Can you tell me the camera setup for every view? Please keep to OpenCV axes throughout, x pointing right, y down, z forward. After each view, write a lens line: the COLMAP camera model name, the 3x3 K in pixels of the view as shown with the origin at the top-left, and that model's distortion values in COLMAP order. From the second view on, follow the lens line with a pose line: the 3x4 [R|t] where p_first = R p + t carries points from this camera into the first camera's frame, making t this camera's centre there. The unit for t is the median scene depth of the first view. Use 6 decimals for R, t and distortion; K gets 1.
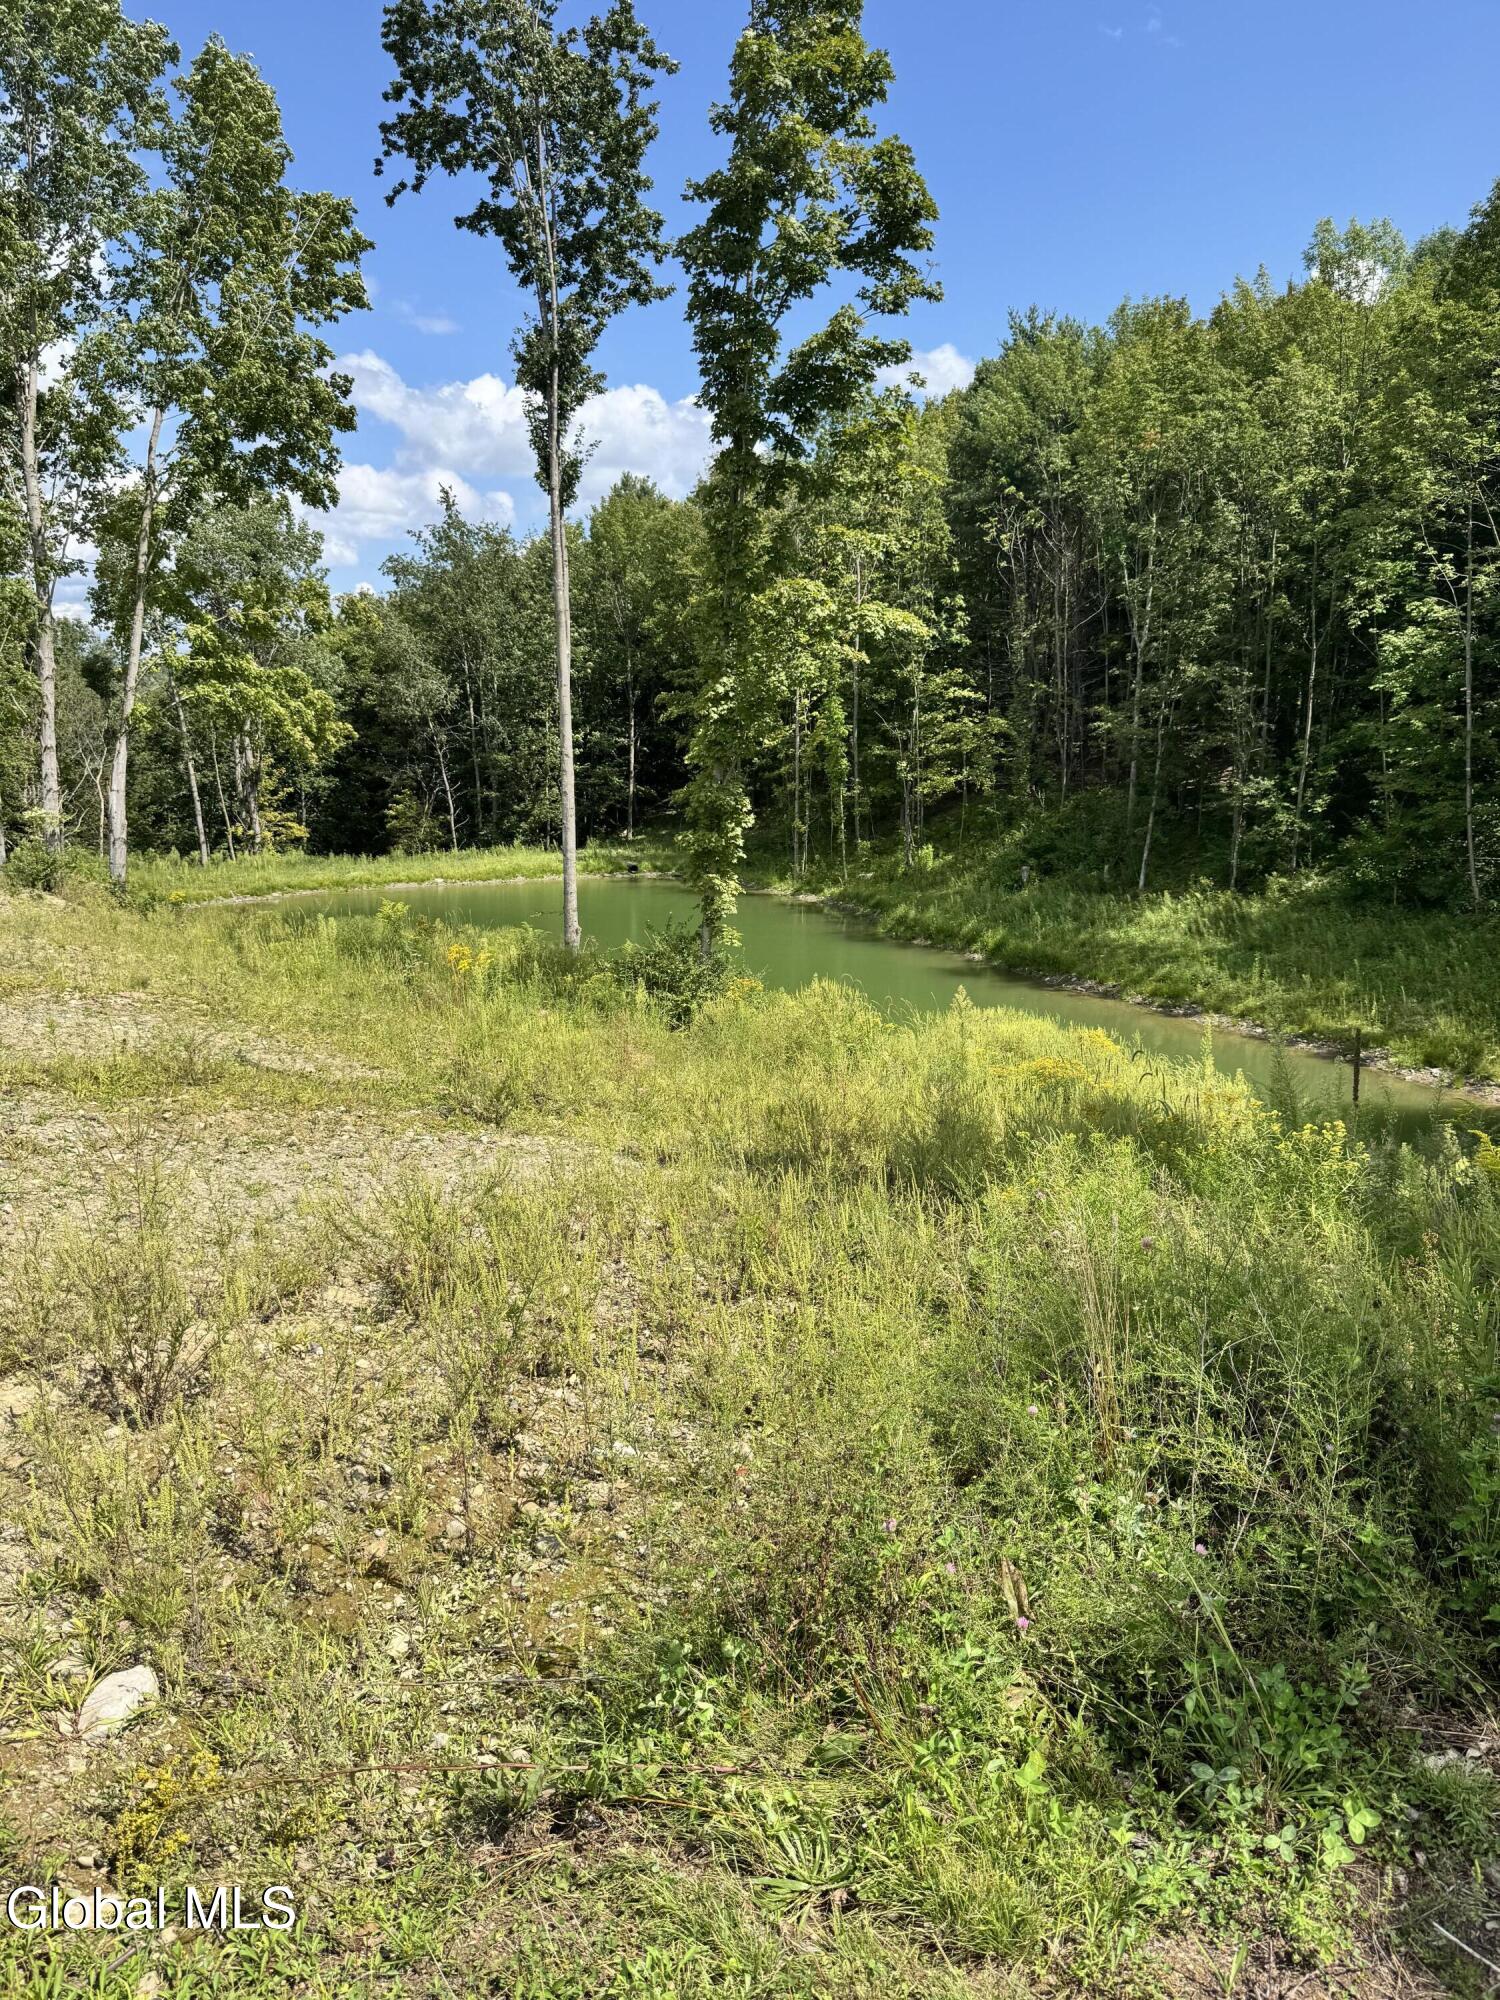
lens RADIAL K [[1619.0, 0, 761.4], [0, 1619.0, 996.9], [0, 0, 1]] dist [0.174845, -0.001610]
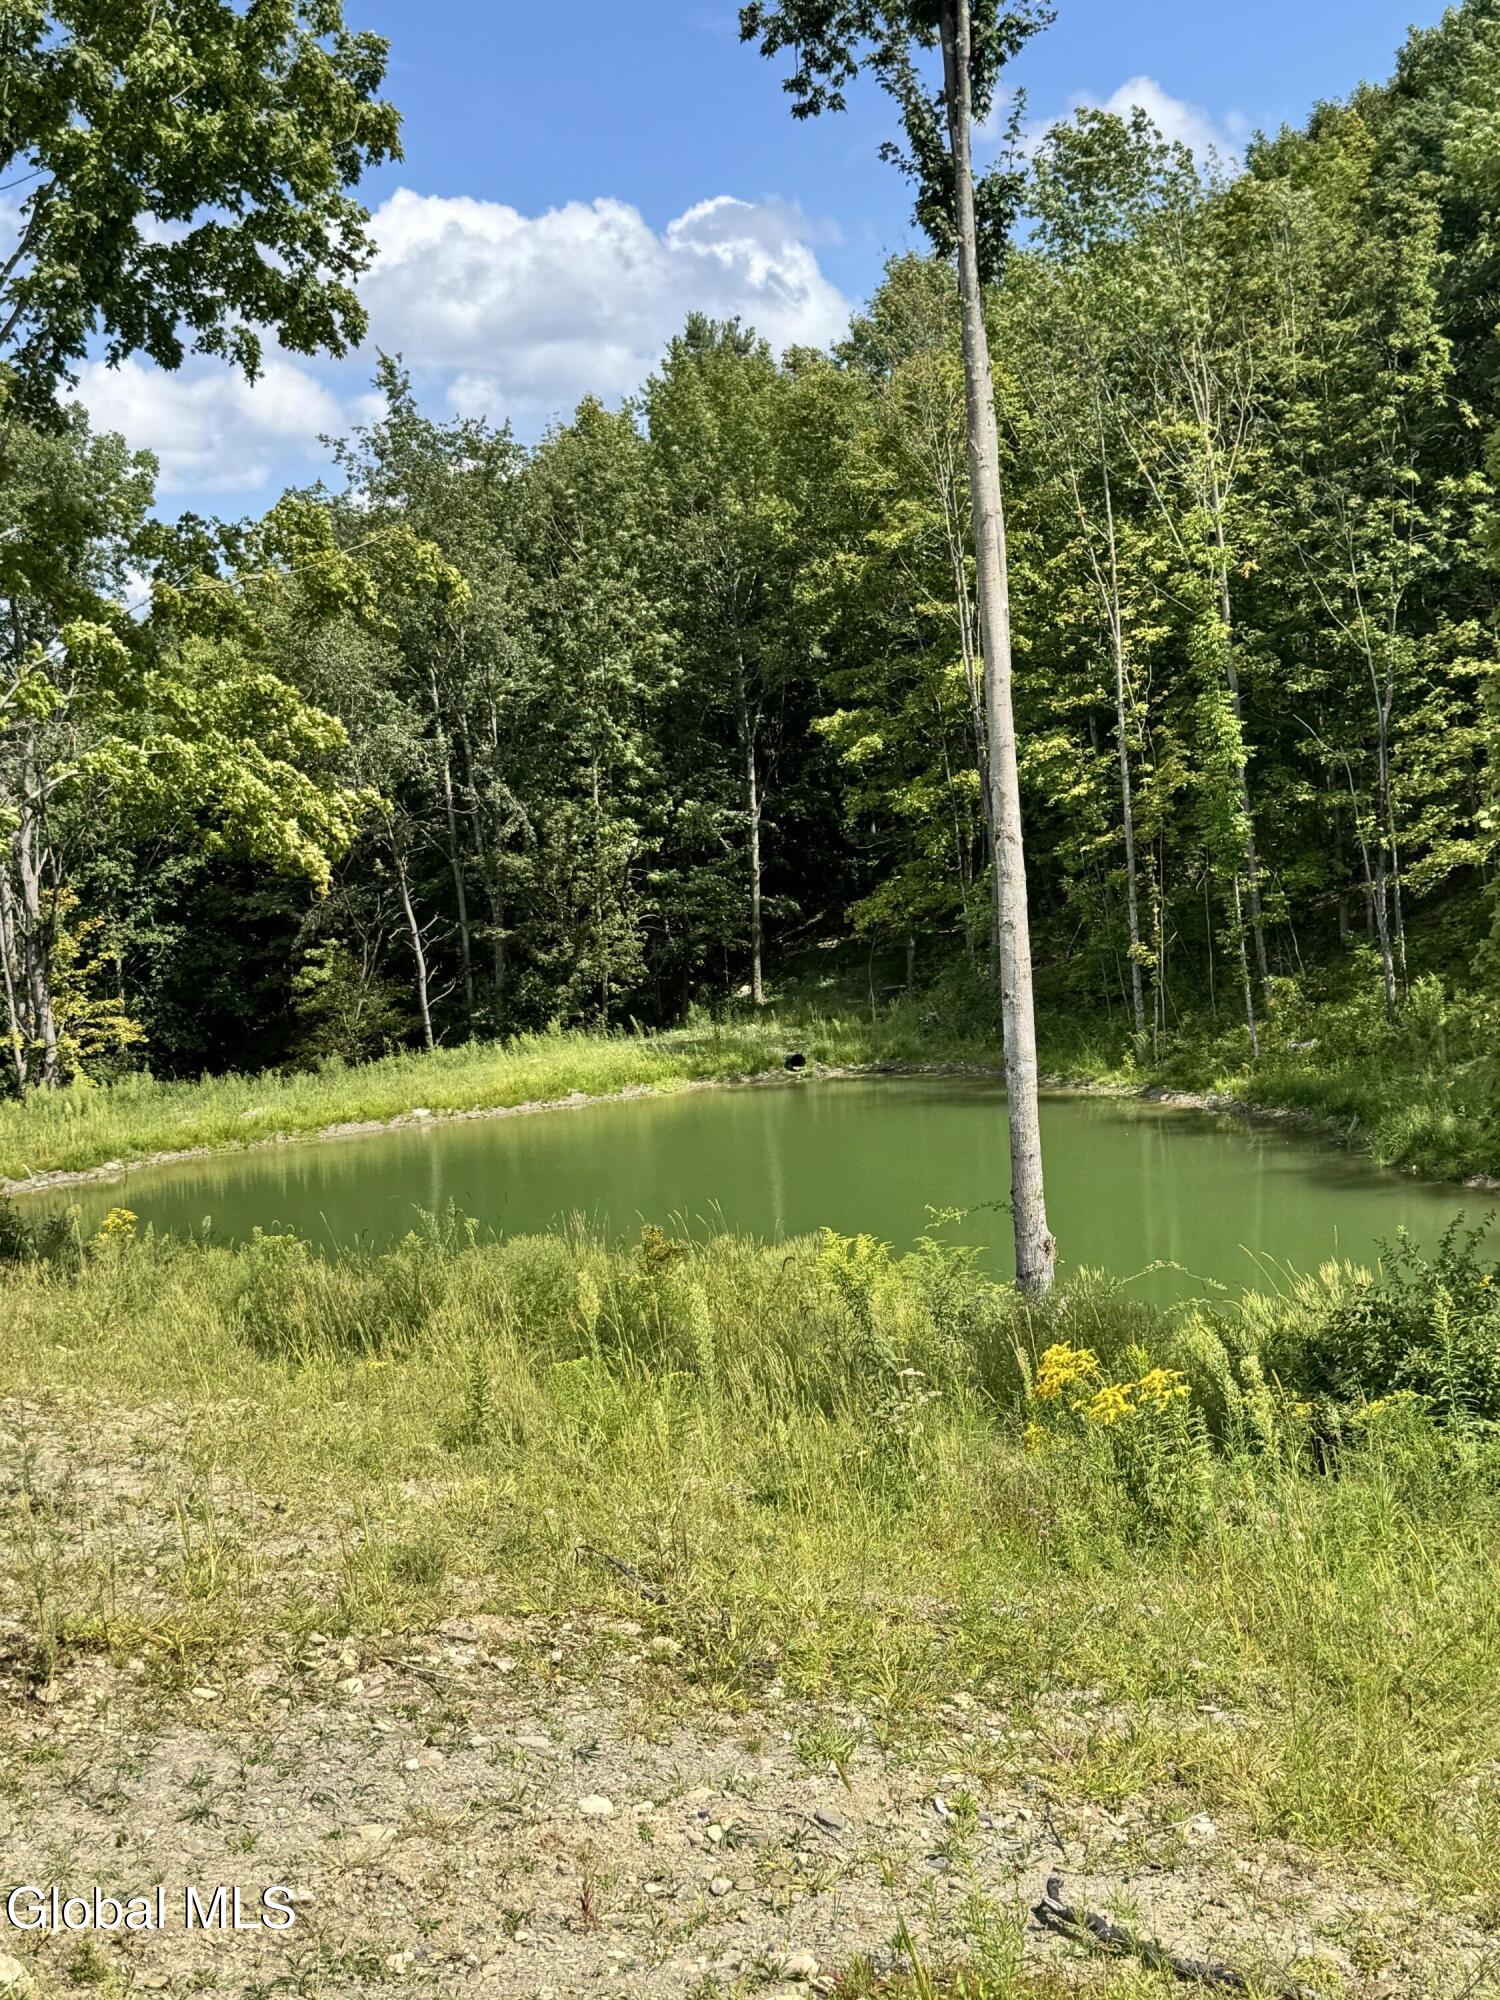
lens RADIAL K [[2955.2, 0, 749.9], [0, 2955.2, 1002.5], [0, 0, 1]] dist [0.228131, 0.096050]
pose [[0.997476, -0.064135, -0.030467, -0.070645], [0.061107, 0.993916, -0.091632, -0.016302], [0.036158, 0.089539, 0.995327, 0.101547]]
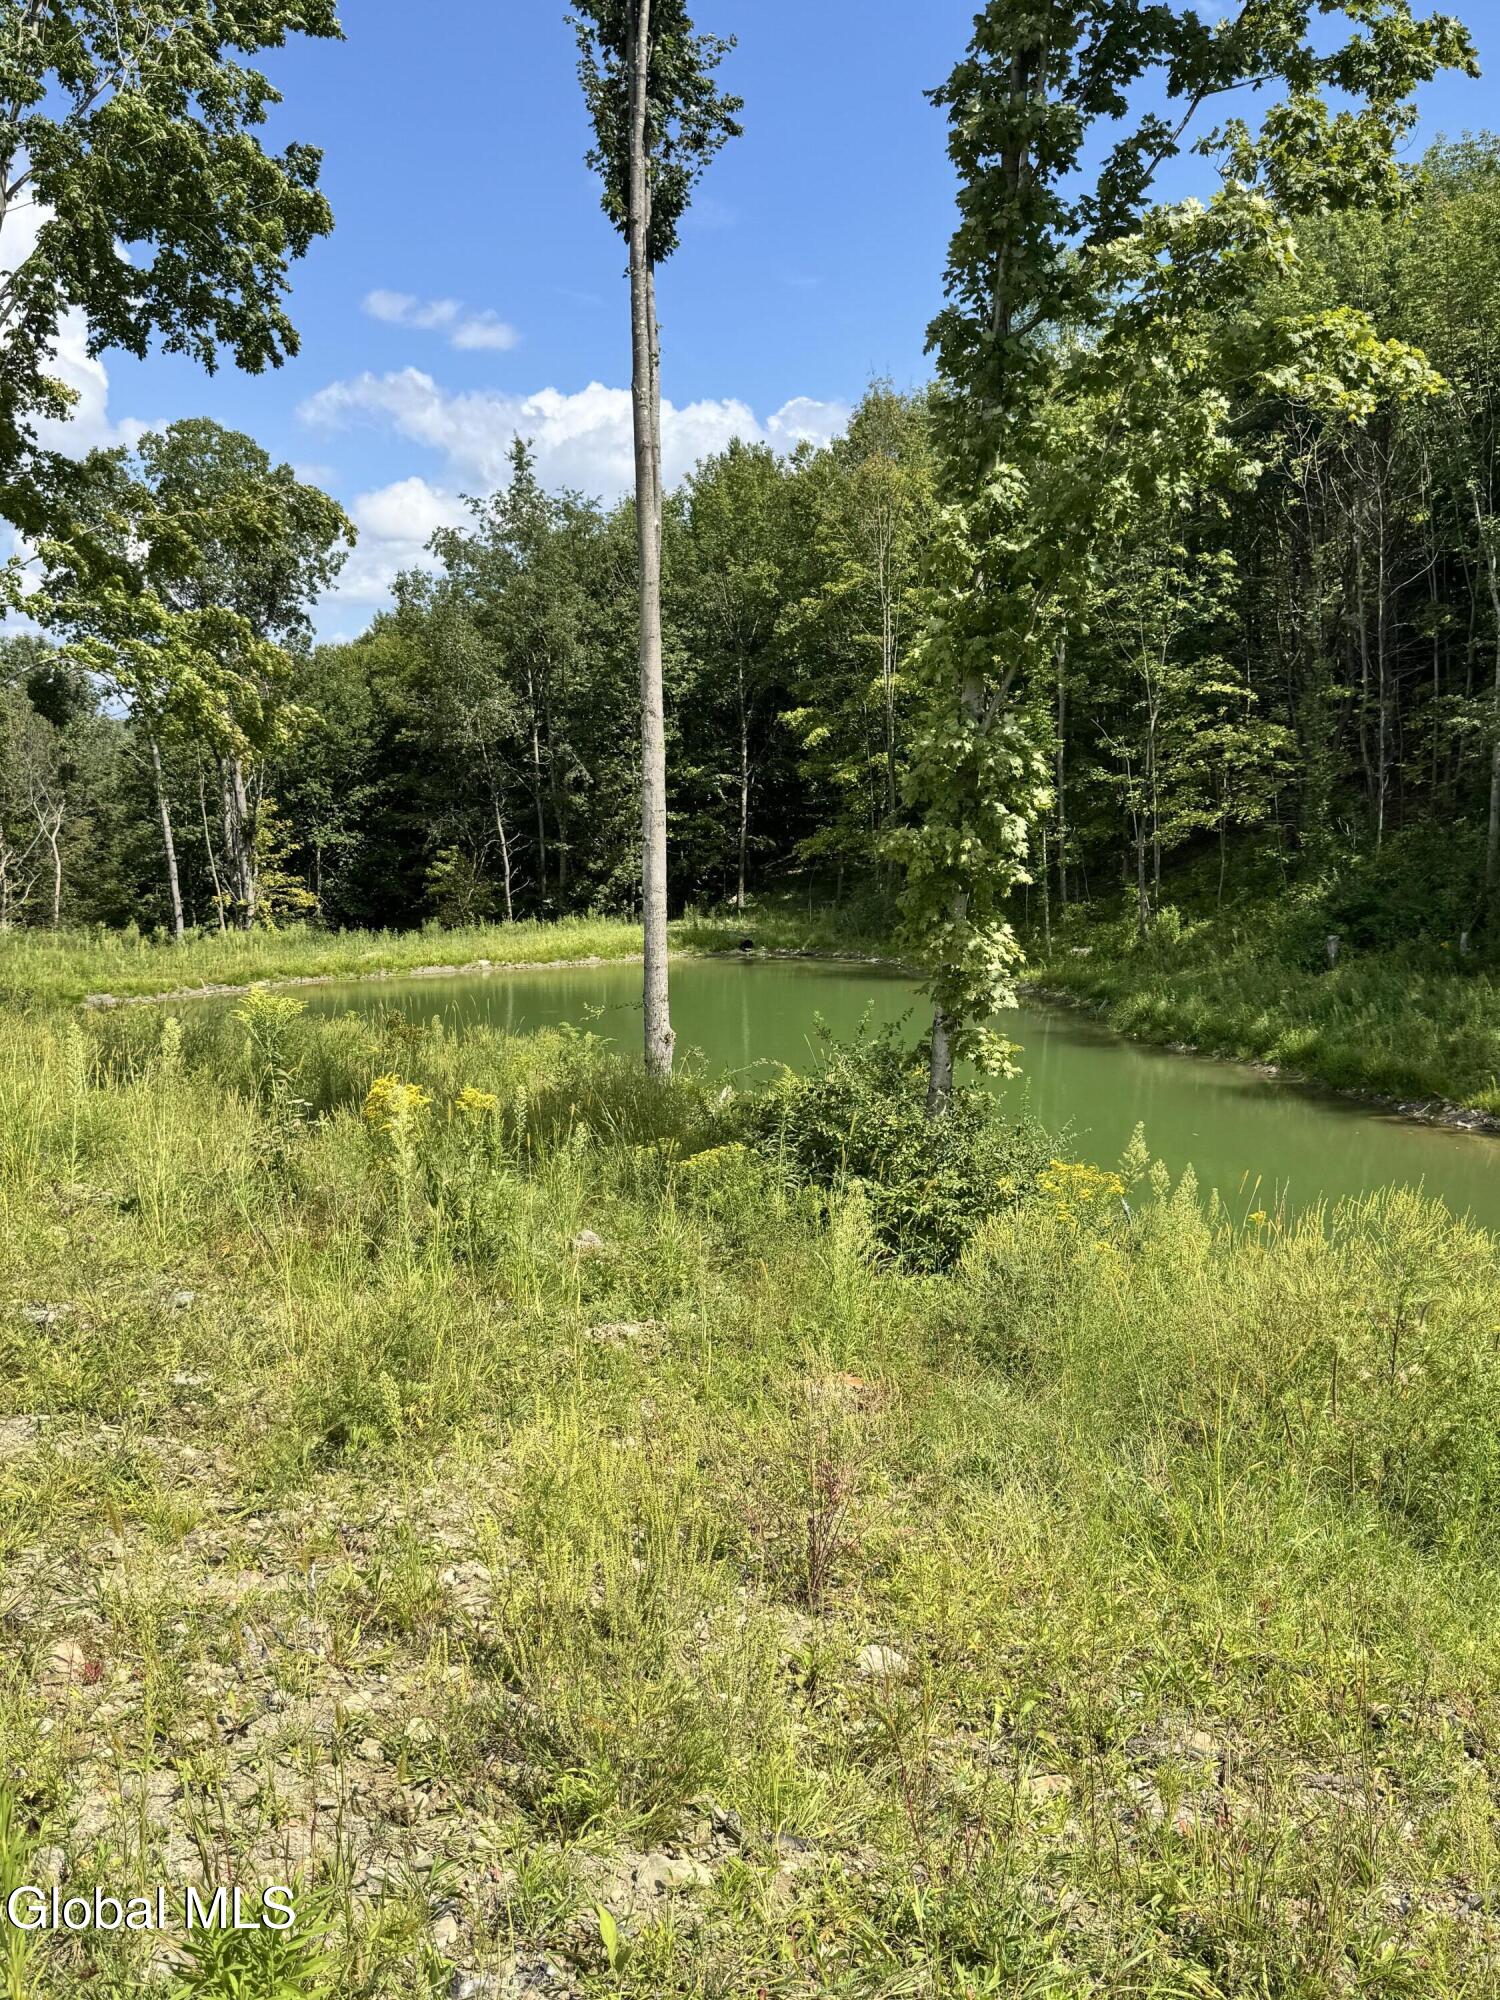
lens RADIAL K [[1907.6, 0, 743.3], [0, 1907.6, 1002.1], [0, 0, 1]] dist [0.188258, -0.006928]
pose [[0.997169, -0.002671, -0.075144, -0.017877], [-0.001369, 0.998559, -0.053655, -0.008117], [0.075179, 0.053606, 0.995728, 0.161328]]
